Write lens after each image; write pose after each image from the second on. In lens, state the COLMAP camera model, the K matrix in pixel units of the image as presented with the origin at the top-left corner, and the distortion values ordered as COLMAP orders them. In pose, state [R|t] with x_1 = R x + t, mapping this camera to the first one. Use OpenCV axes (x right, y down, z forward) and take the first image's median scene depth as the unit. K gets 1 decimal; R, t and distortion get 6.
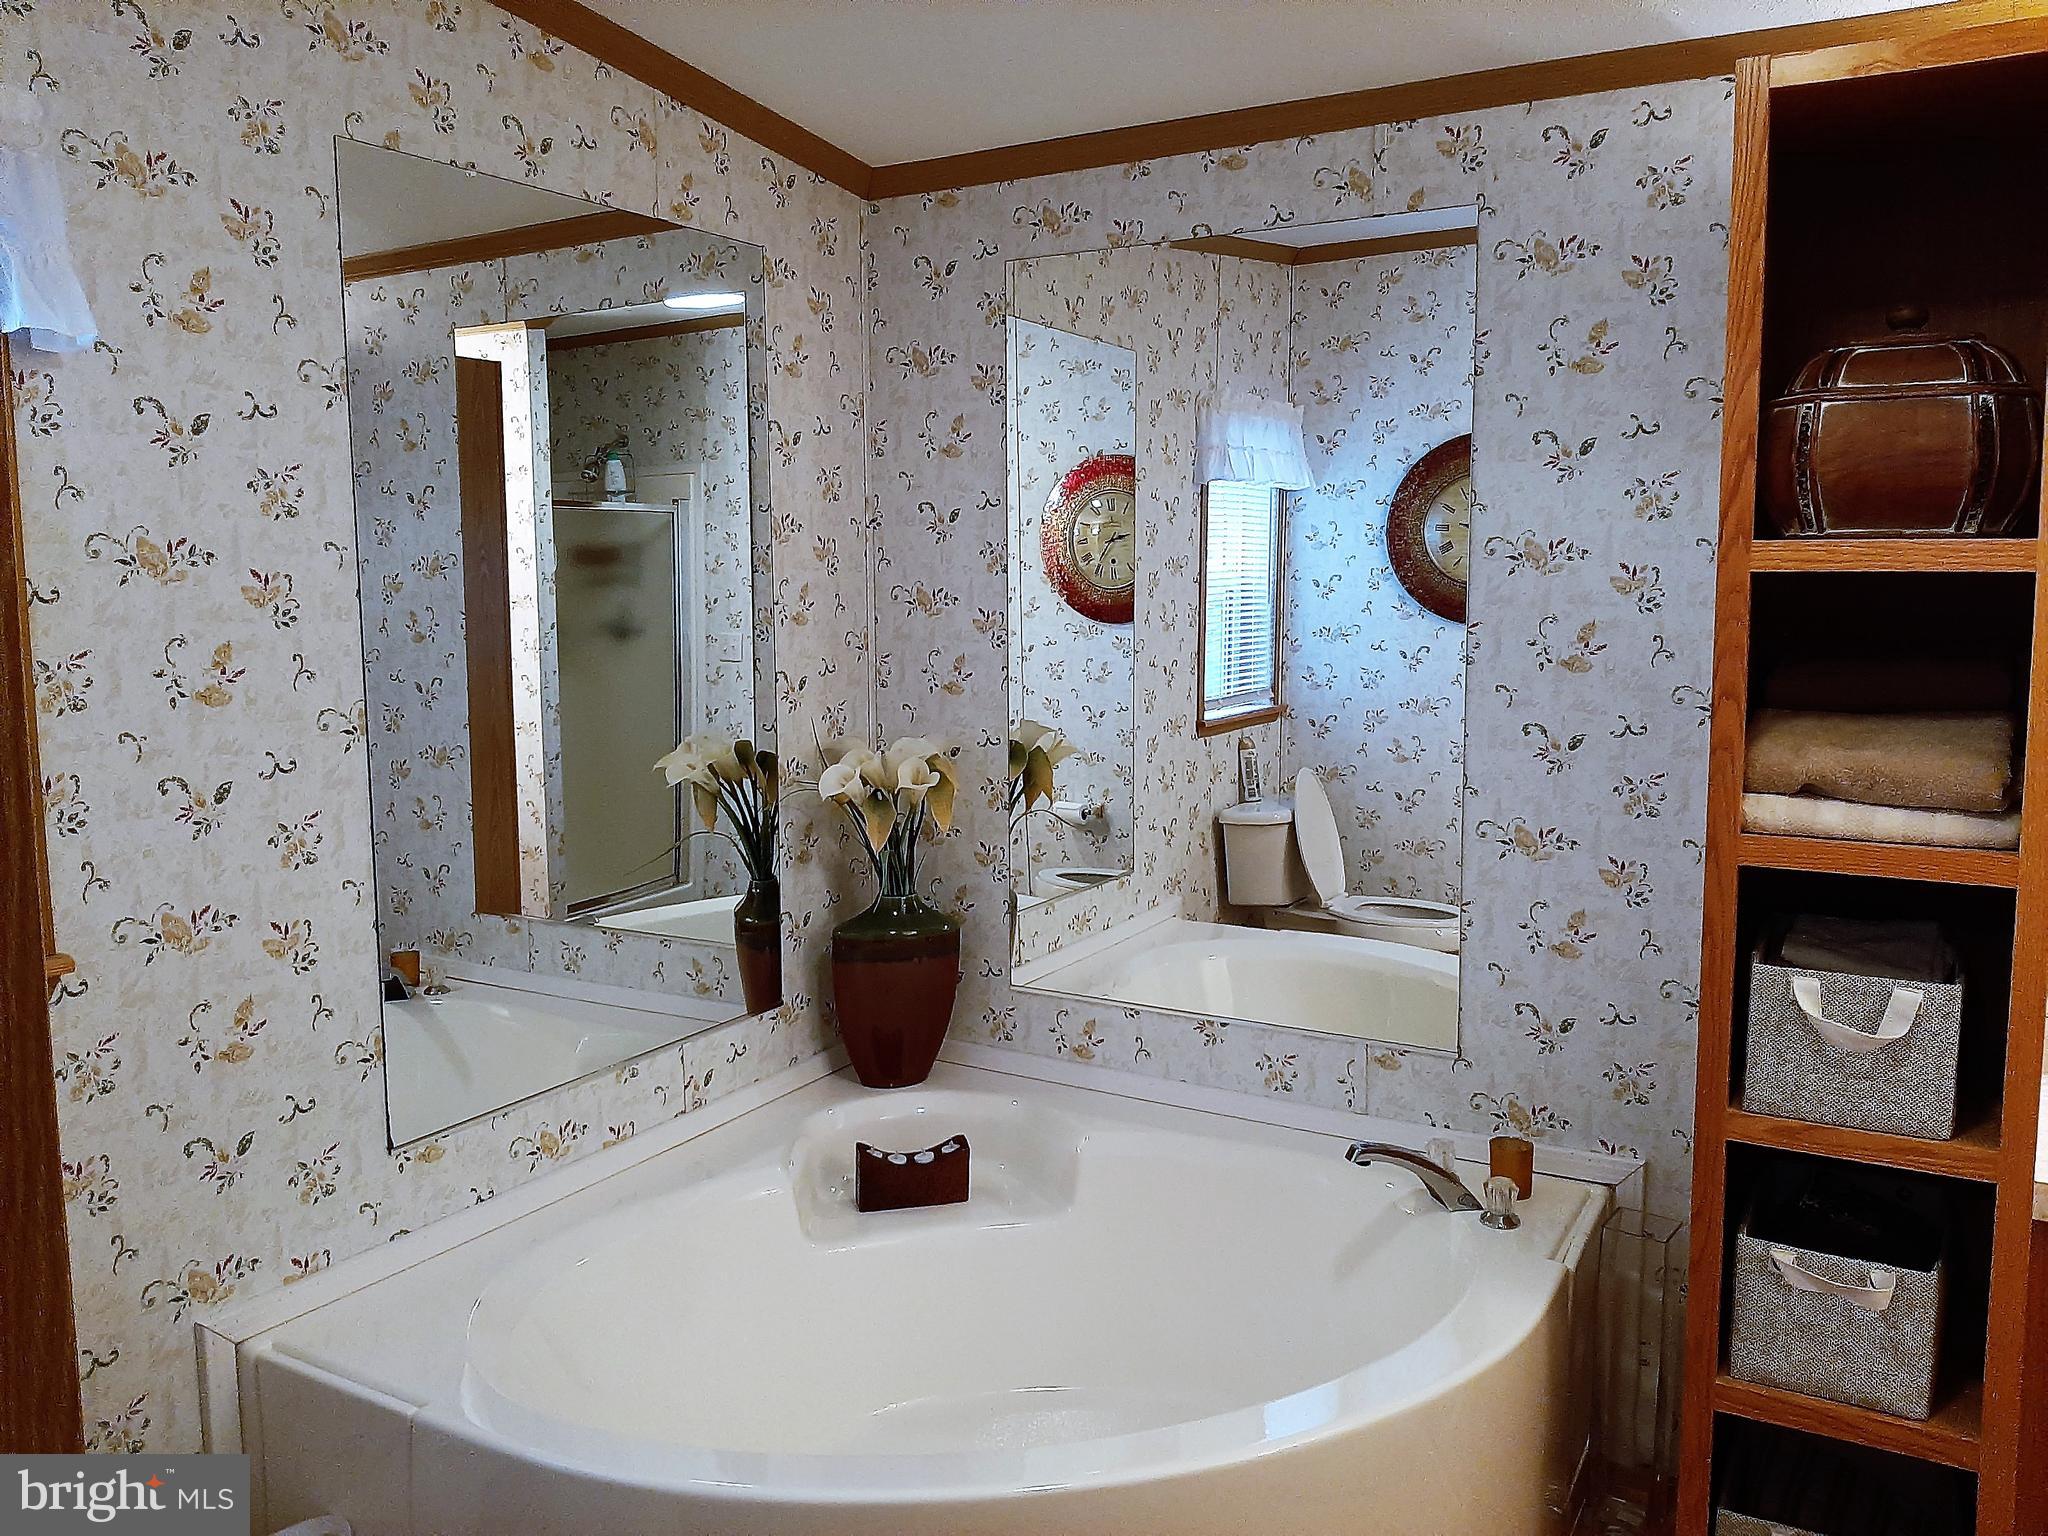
lens RADIAL K [[1592.0, 0, 1031.9], [0, 1592.0, 764.3], [0, 0, 1]] dist [0.100157, -0.200364]
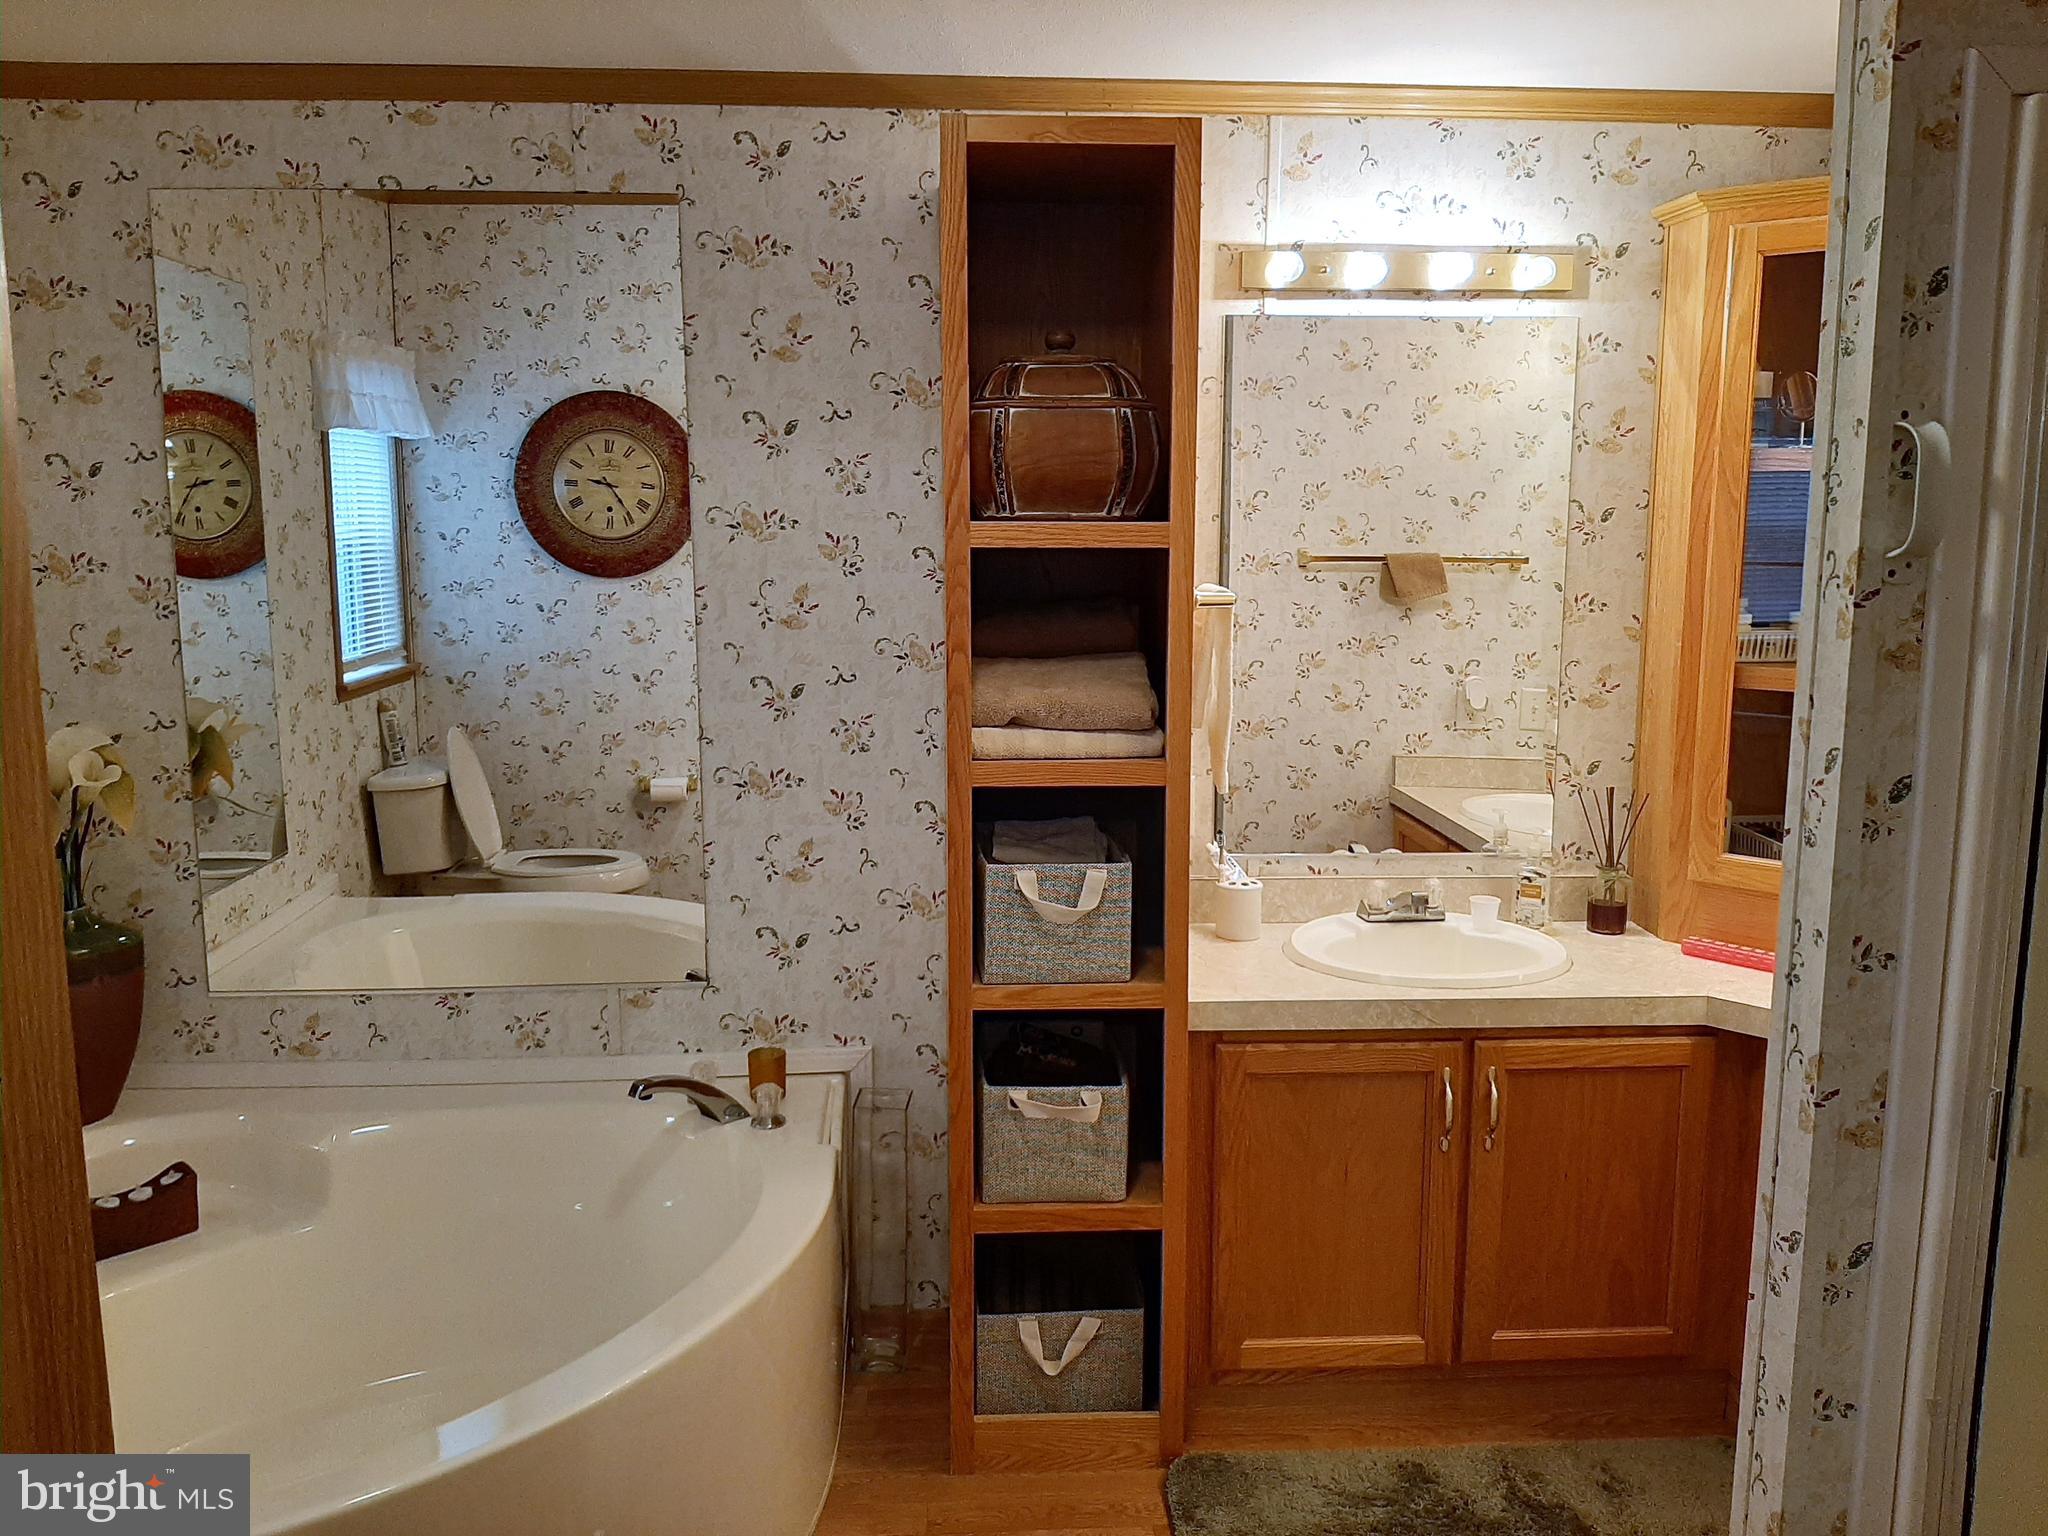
lens RADIAL K [[1592.0, 0, 1031.9], [0, 1592.0, 764.3], [0, 0, 1]] dist [0.100157, -0.200364]
pose [[0.826378, -0.083225, 0.556932, -0.140744], [0.062193, 0.996457, 0.056623, -0.014375], [-0.559671, -0.012155, 0.828626, -0.020807]]
